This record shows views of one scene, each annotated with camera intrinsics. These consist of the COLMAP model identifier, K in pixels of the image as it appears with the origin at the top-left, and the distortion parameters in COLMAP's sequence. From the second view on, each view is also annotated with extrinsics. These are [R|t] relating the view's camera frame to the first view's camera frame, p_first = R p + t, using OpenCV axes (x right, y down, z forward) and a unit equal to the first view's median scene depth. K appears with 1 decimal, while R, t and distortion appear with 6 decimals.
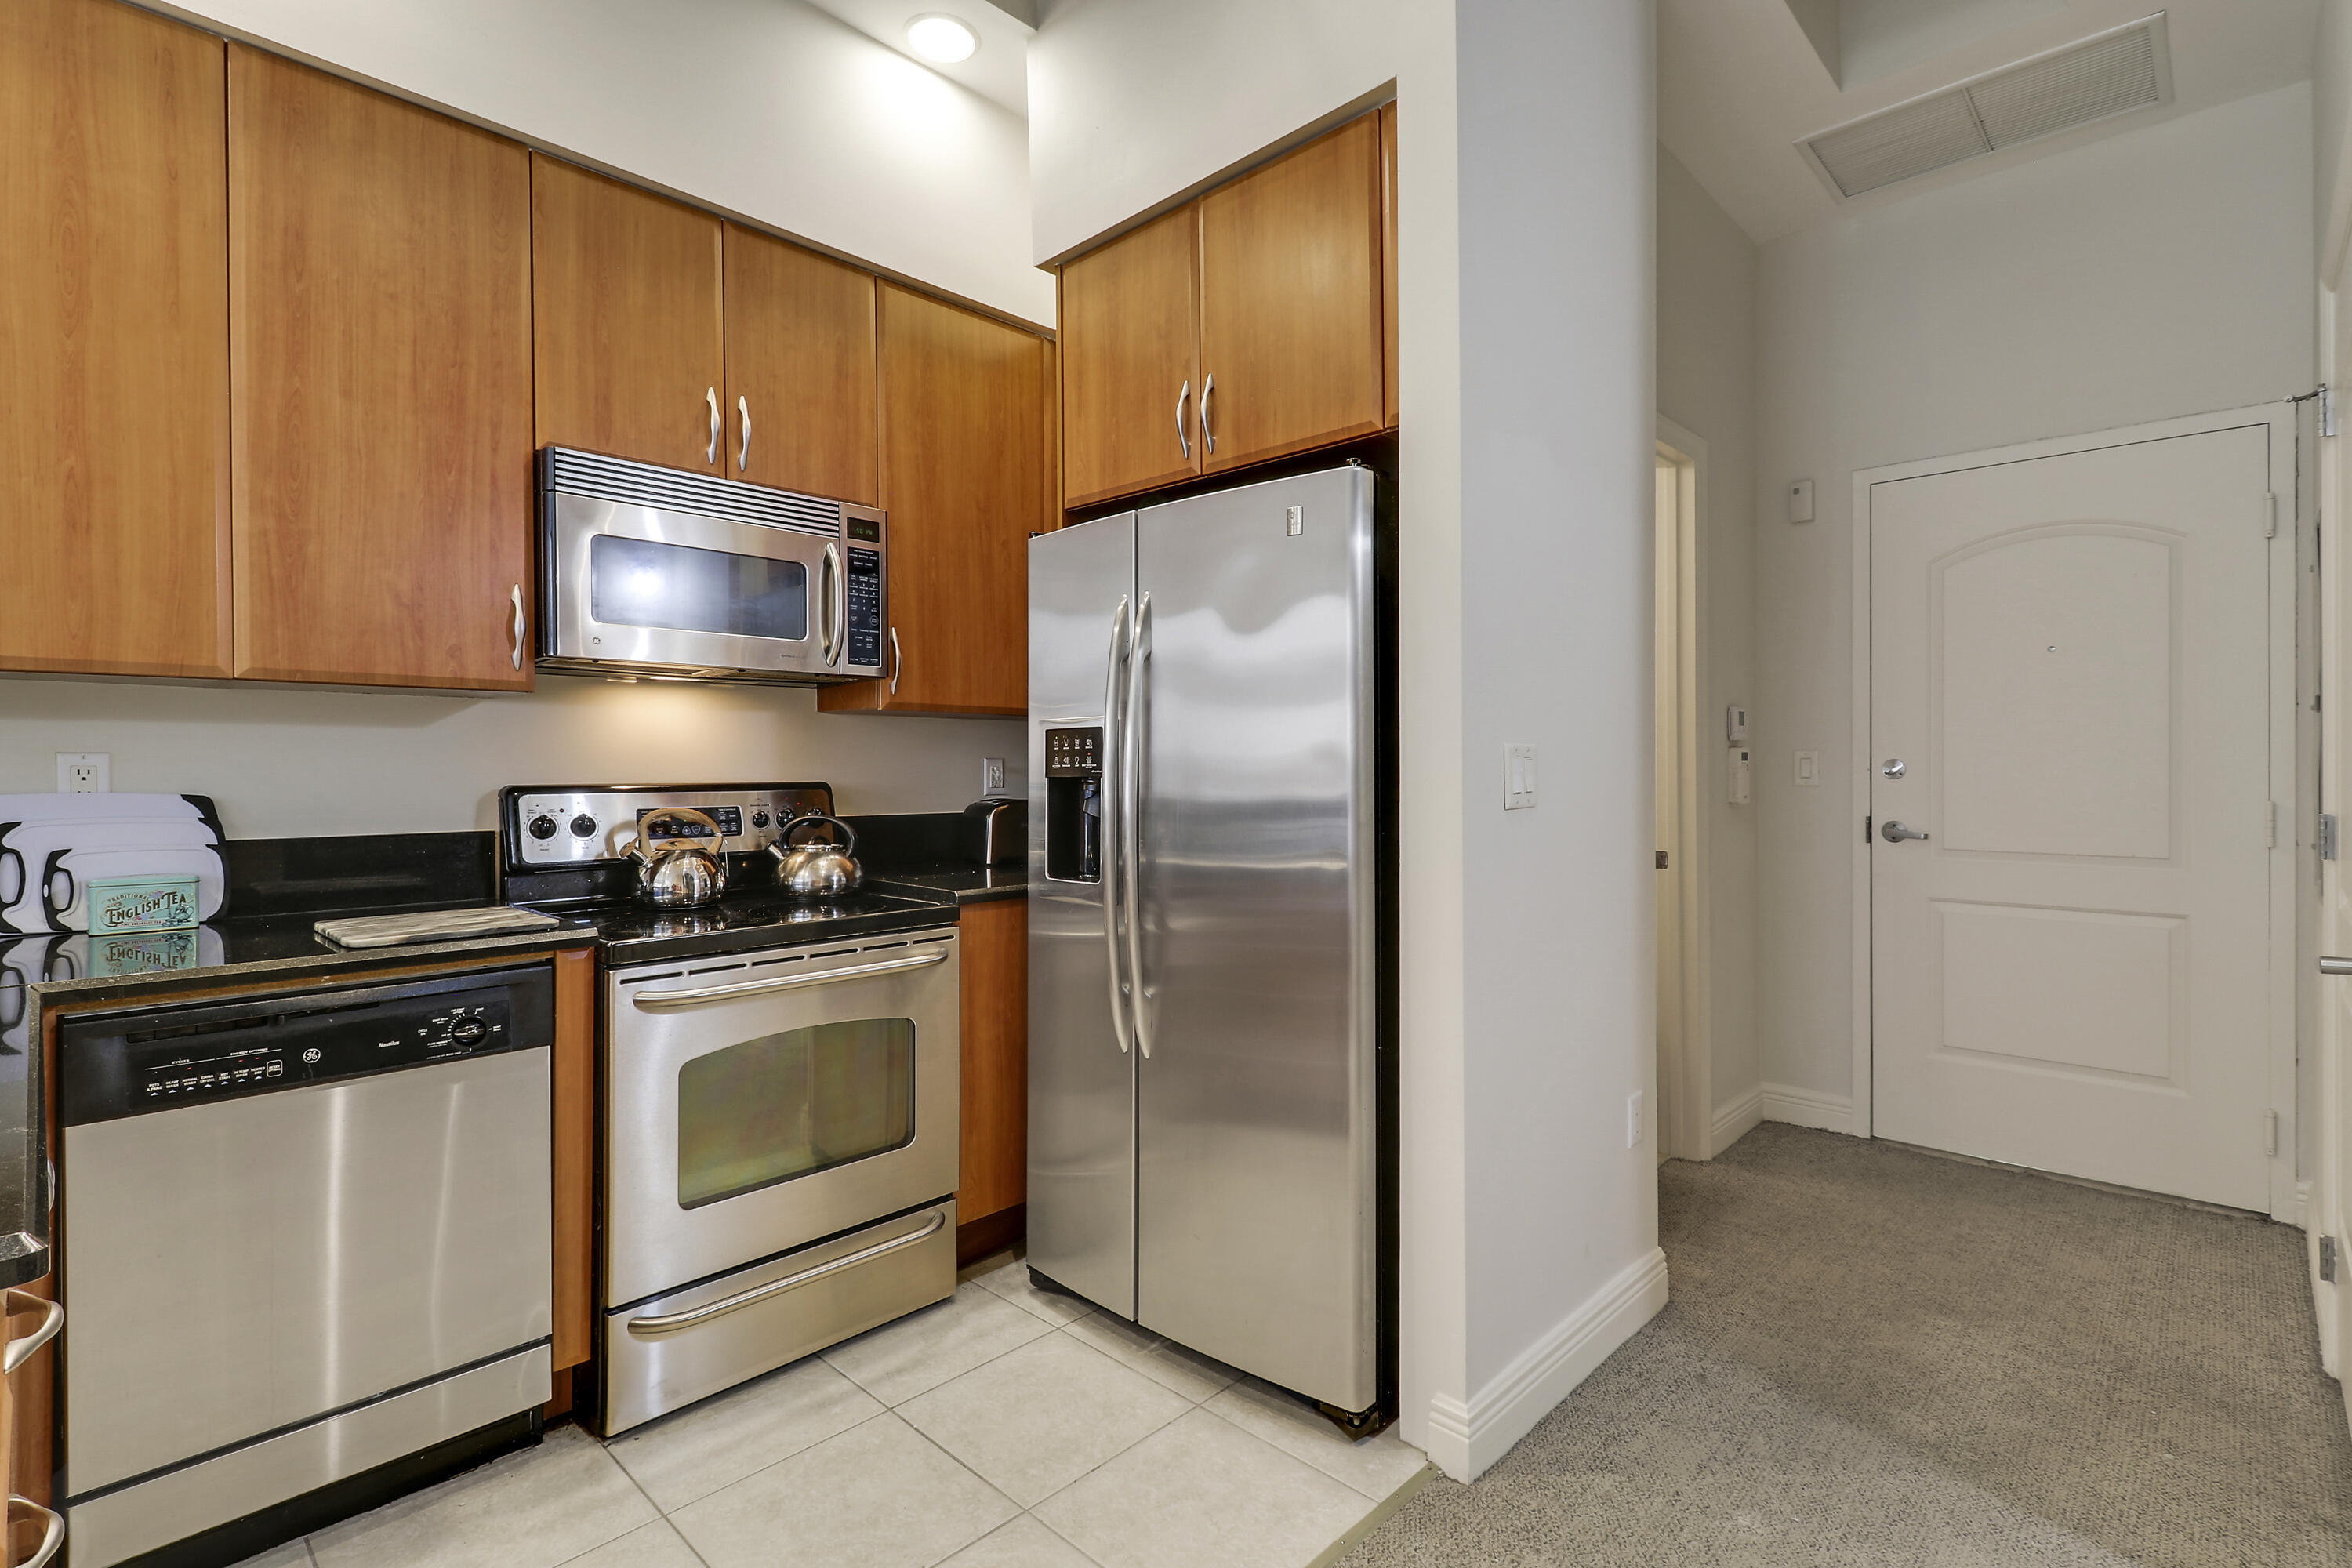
lens RADIAL K [[1107.5, 0, 1178.6], [0, 1107.5, 771.3], [0, 0, 1]] dist [0.014151, -0.011121]
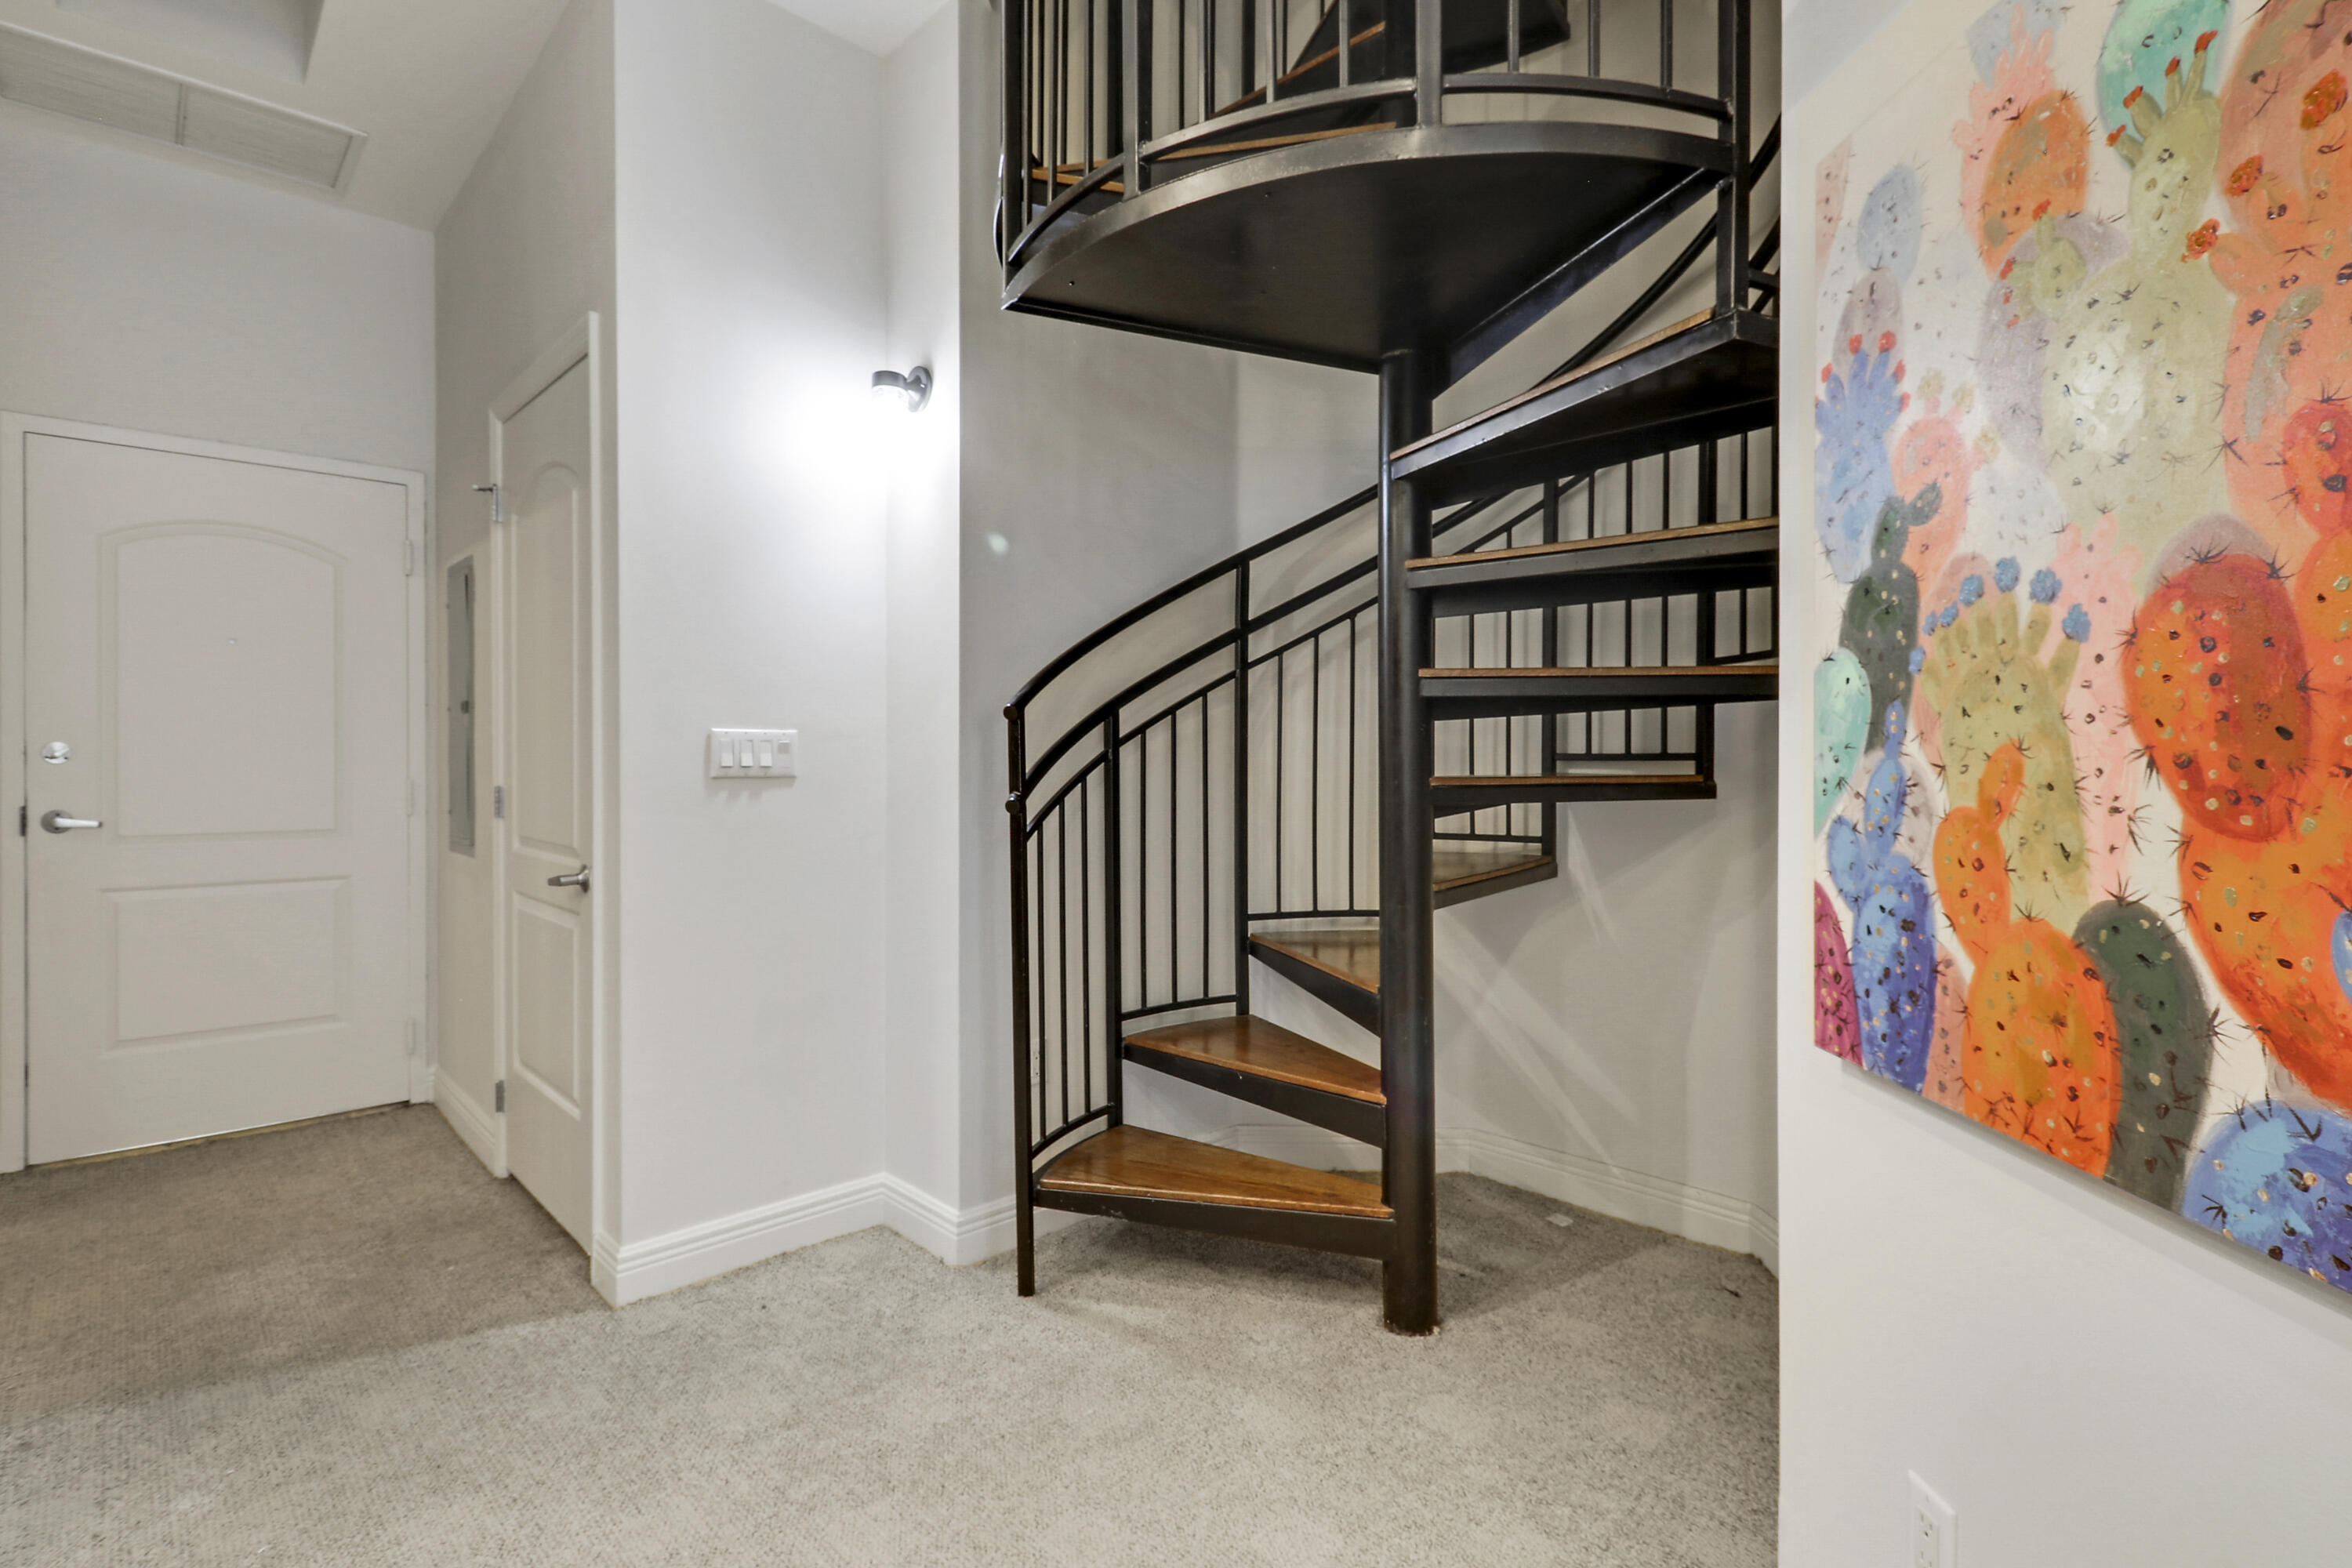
lens RADIAL K [[1107.5, 0, 1179.2], [0, 1107.5, 781.1], [0, 0, 1]] dist [0.014151, -0.011121]
pose [[0.053022, -0.013970, 0.998496, -0.318531], [-0.001807, 0.999899, 0.014086, 0.011147], [-0.998592, -0.002551, 0.052991, 0.050820]]
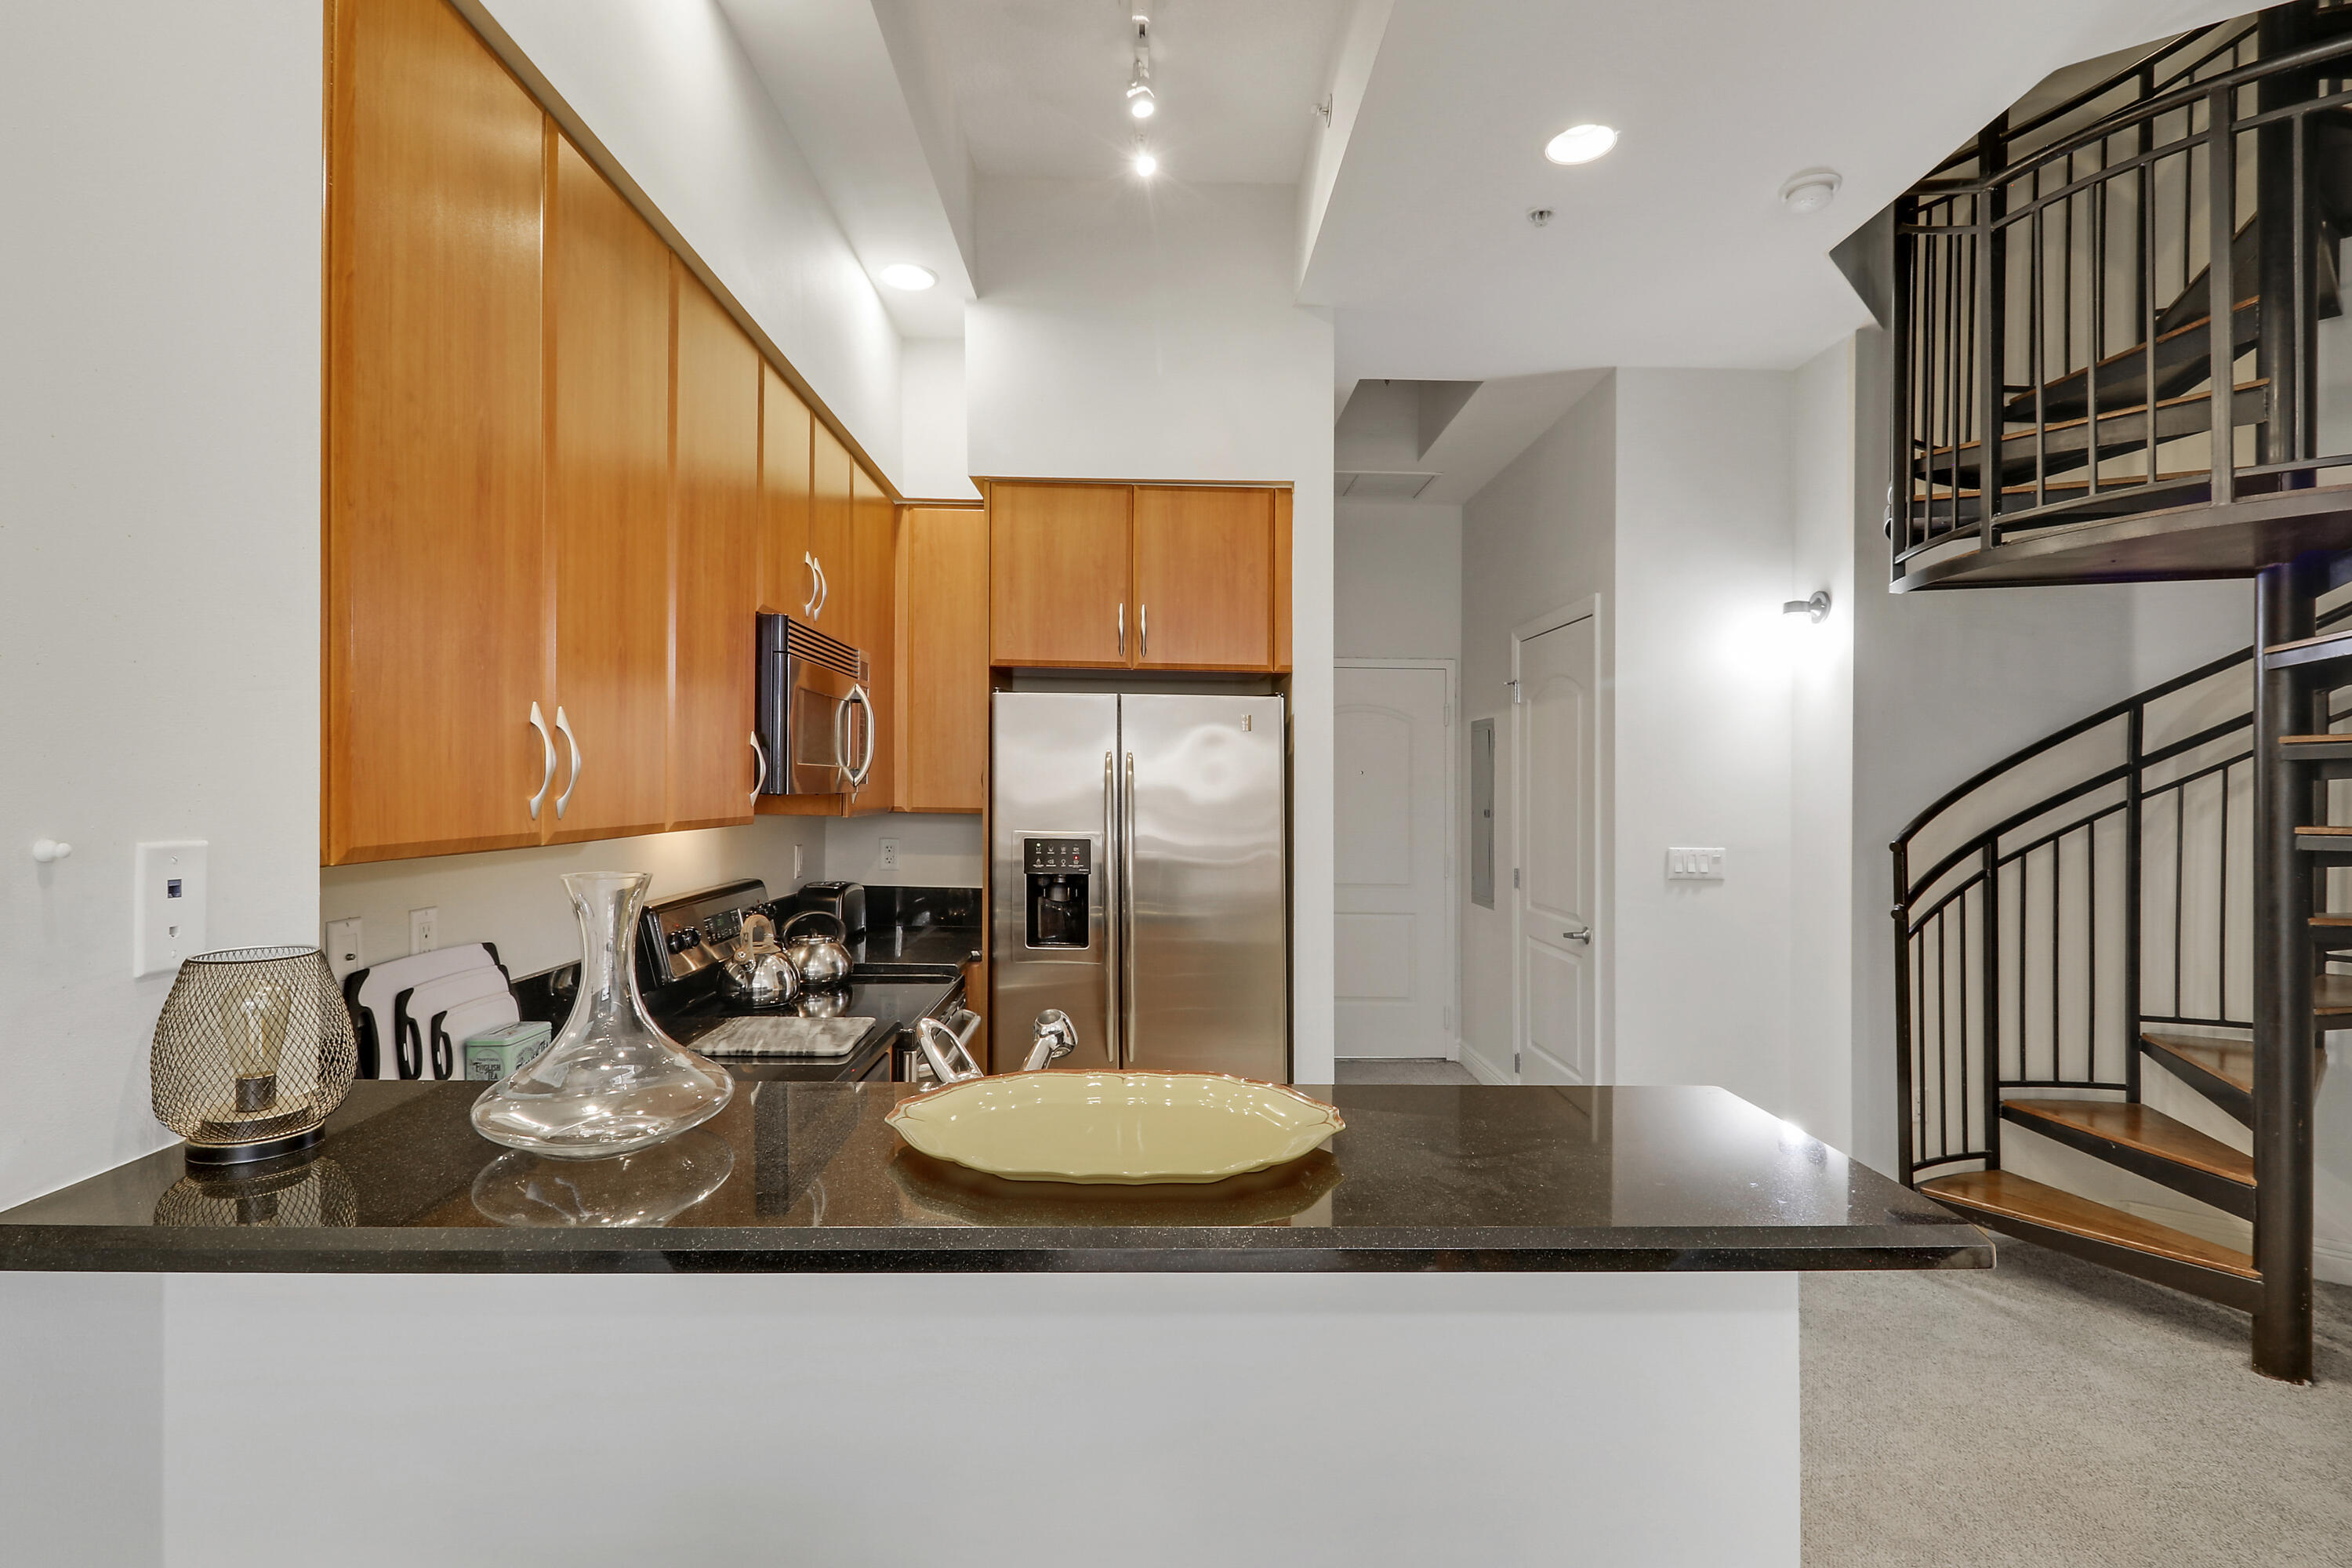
lens RADIAL K [[1107.5, 0, 1171.4], [0, 1107.5, 780.3], [0, 0, 1]] dist [0.014151, -0.011121]
pose [[0.704998, 0.015232, 0.709046, -1.024522], [-0.011626, 0.999883, -0.009921, -0.104238], [-0.709114, -0.001249, 0.705092, -0.097584]]
